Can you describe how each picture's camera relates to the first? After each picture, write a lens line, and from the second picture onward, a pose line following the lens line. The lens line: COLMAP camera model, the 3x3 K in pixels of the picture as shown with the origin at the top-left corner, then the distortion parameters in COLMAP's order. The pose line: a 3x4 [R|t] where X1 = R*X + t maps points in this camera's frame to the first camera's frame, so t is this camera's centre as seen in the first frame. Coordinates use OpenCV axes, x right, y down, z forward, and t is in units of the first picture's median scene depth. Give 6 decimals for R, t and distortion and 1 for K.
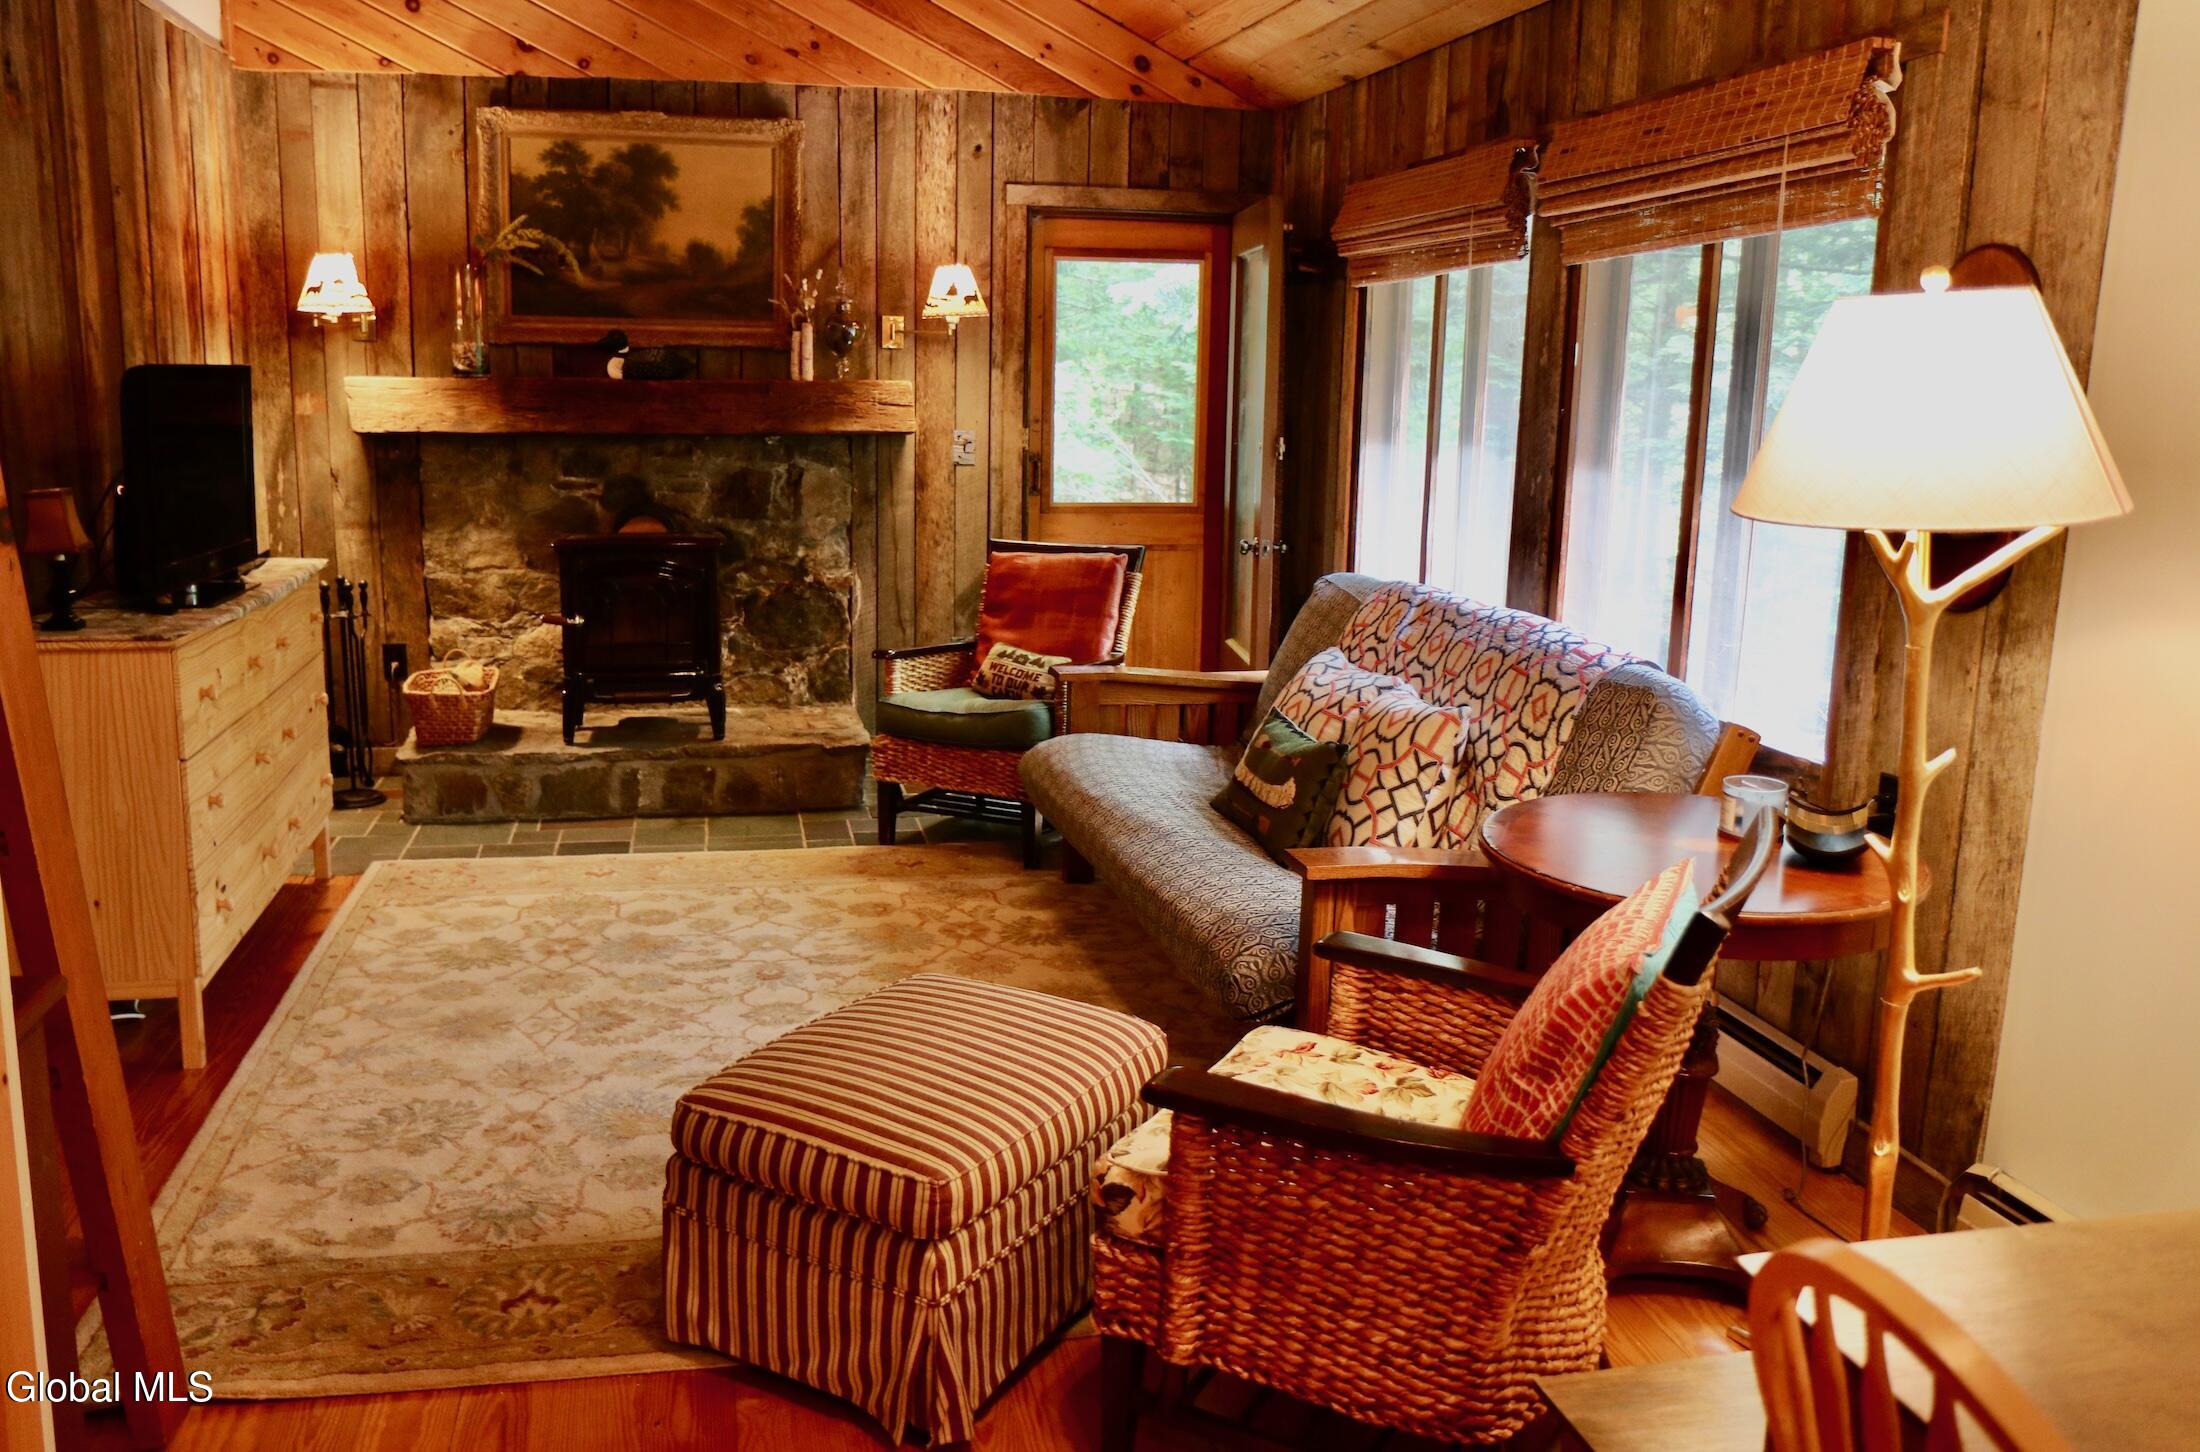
lens RADIAL K [[1771.4, 0, 1052.6], [0, 1771.4, 717.6], [0, 0, 1]] dist [-0.105966, 0.103829]
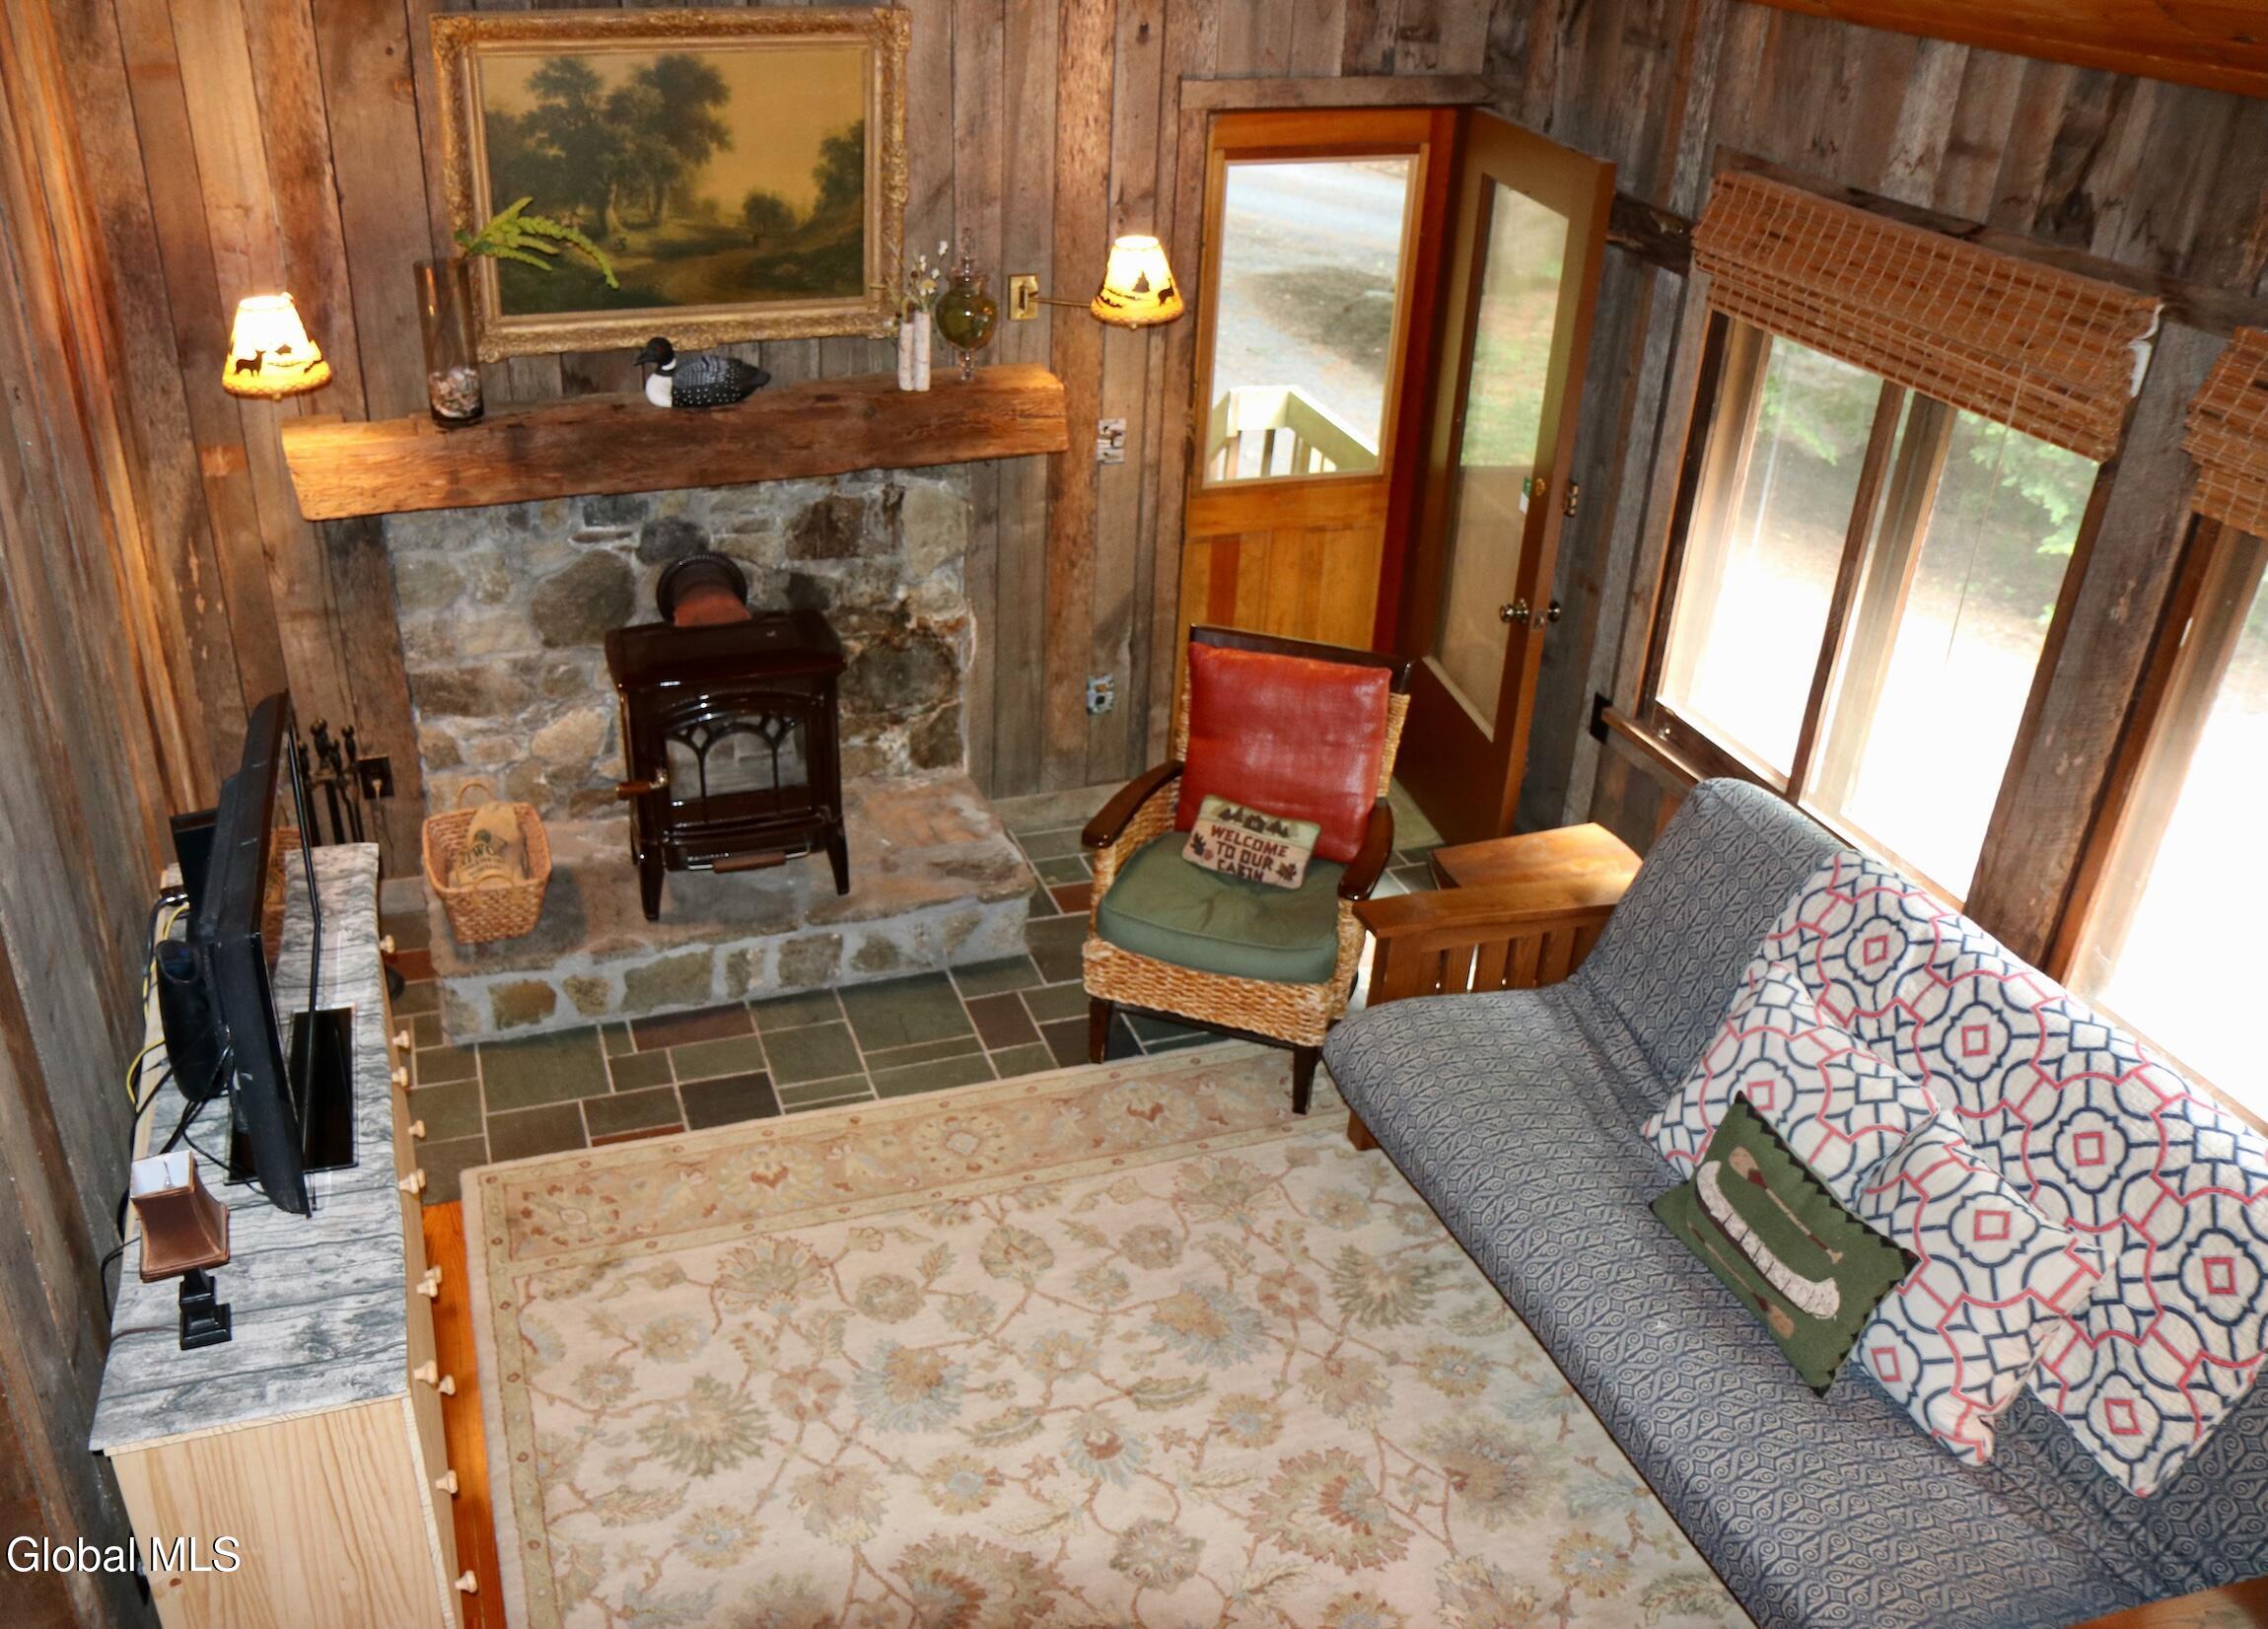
lens RADIAL K [[1943.0, 0, 1000.2], [0, 1943.0, 821.1], [0, 0, 1]] dist [-0.100367, 0.100481]
pose [[0.994862, -0.049079, 0.088548, -0.191789], [0.018796, 0.948970, 0.314806, -0.280255], [-0.099480, -0.311524, 0.945017, 0.197027]]
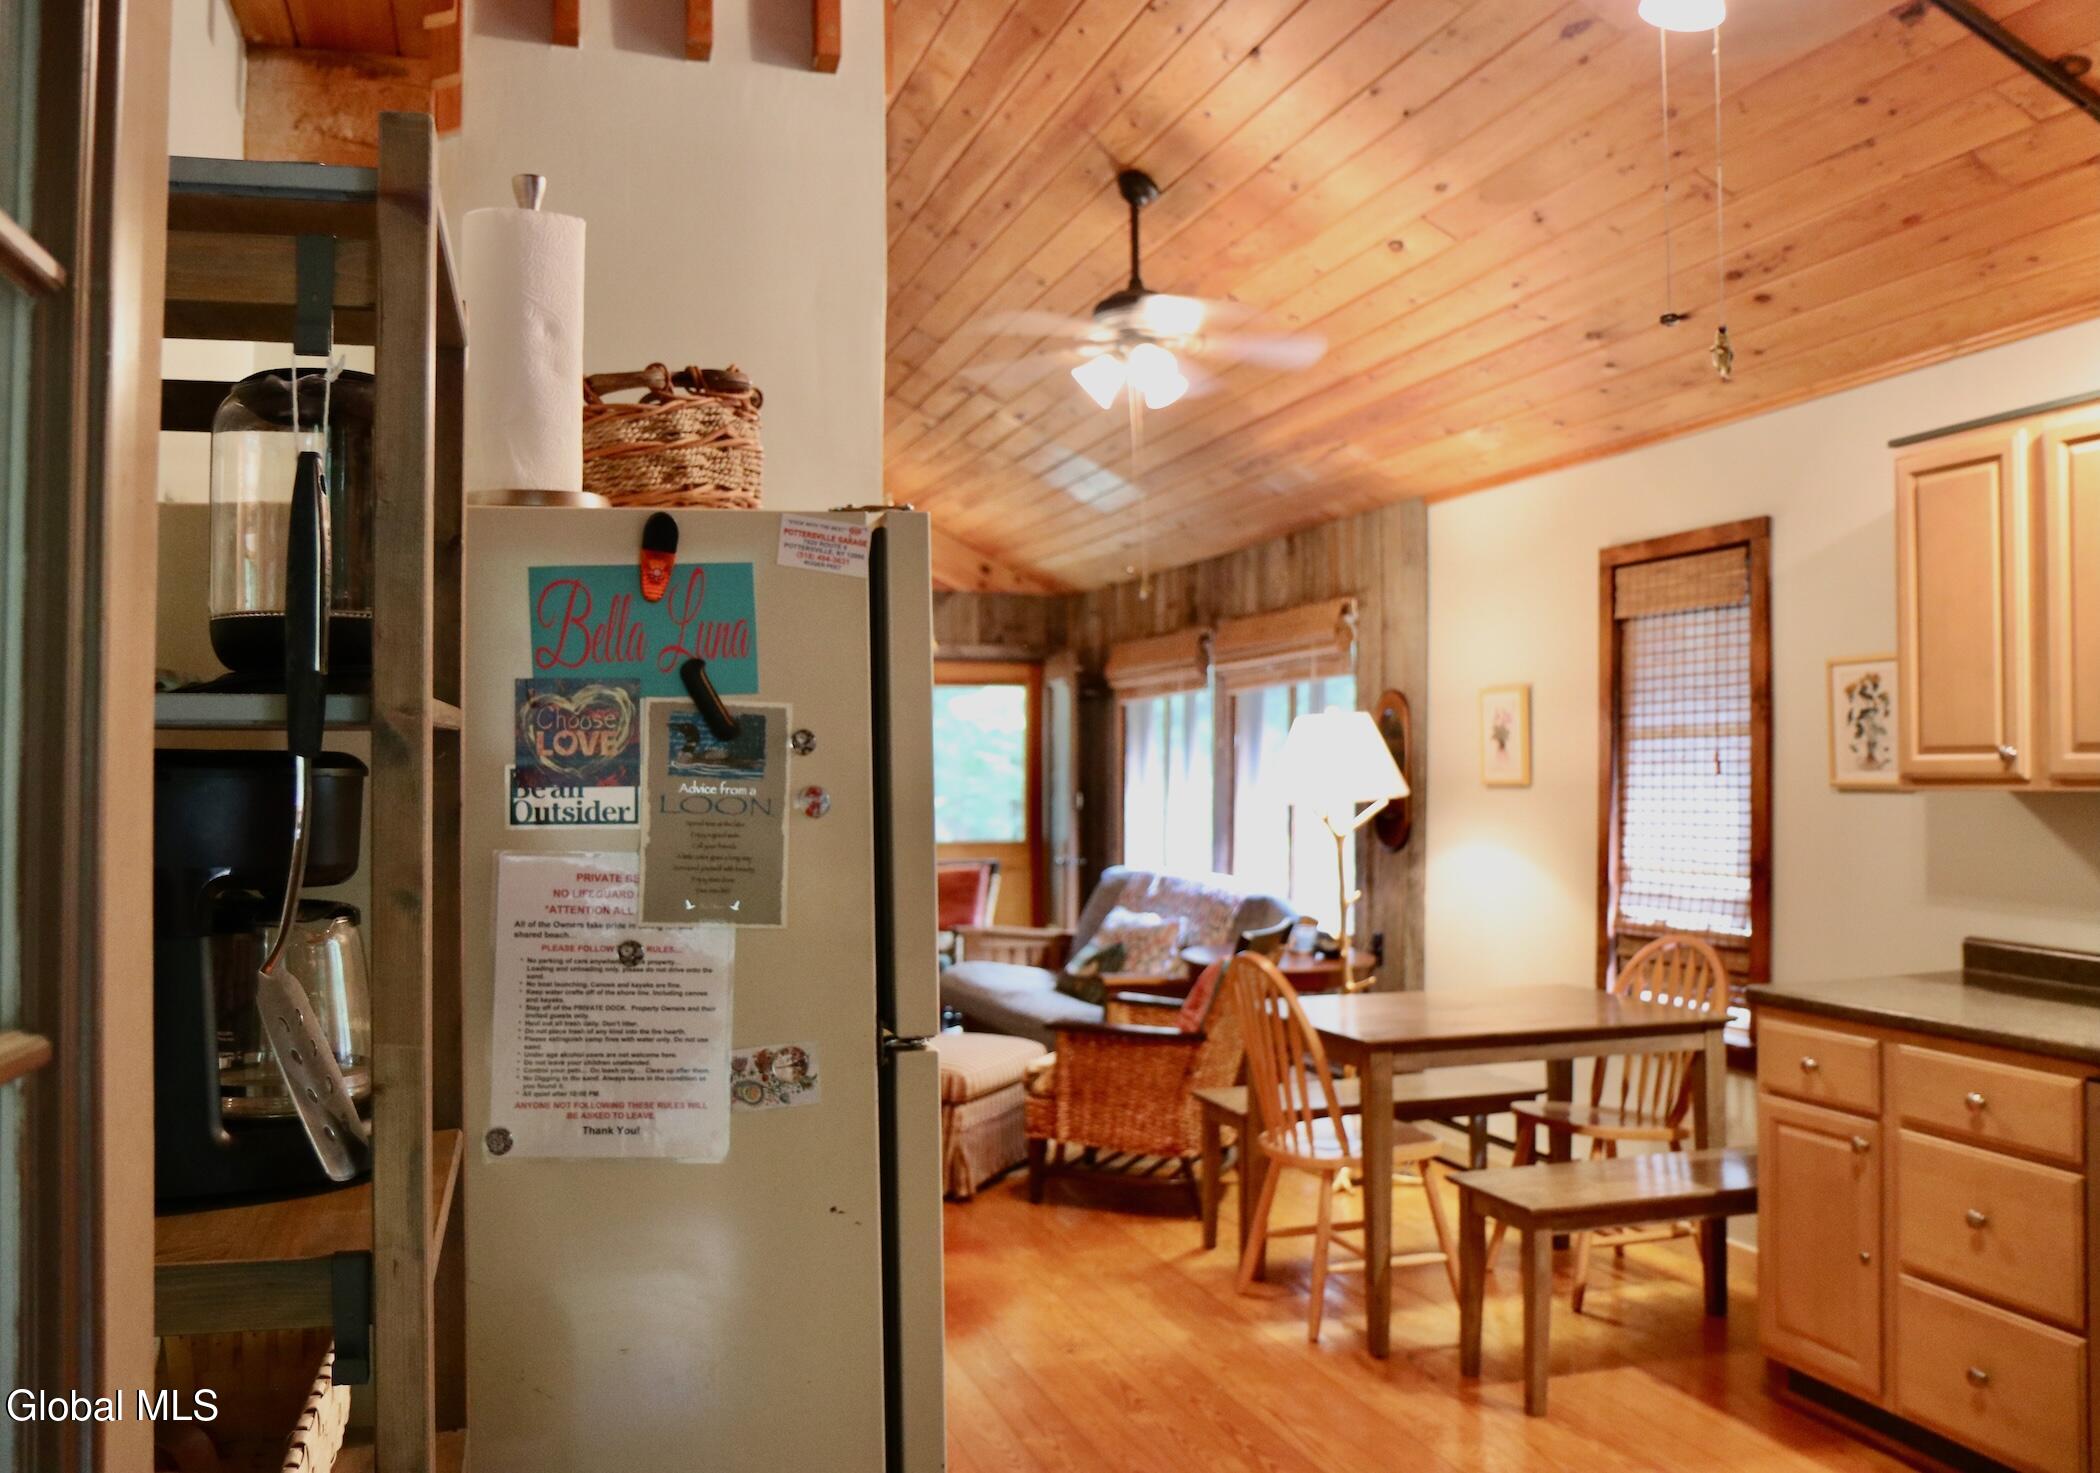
lens RADIAL K [[1687.7, 0, 977.8], [0, 1687.7, 746.8], [0, 0, 1]] dist [-0.137783, 0.121537]
pose [[0.997081, -0.013785, 0.075093, -0.080496], [0.028641, 0.979267, -0.200538, 0.108441], [-0.070771, 0.202103, 0.976804, -0.528268]]
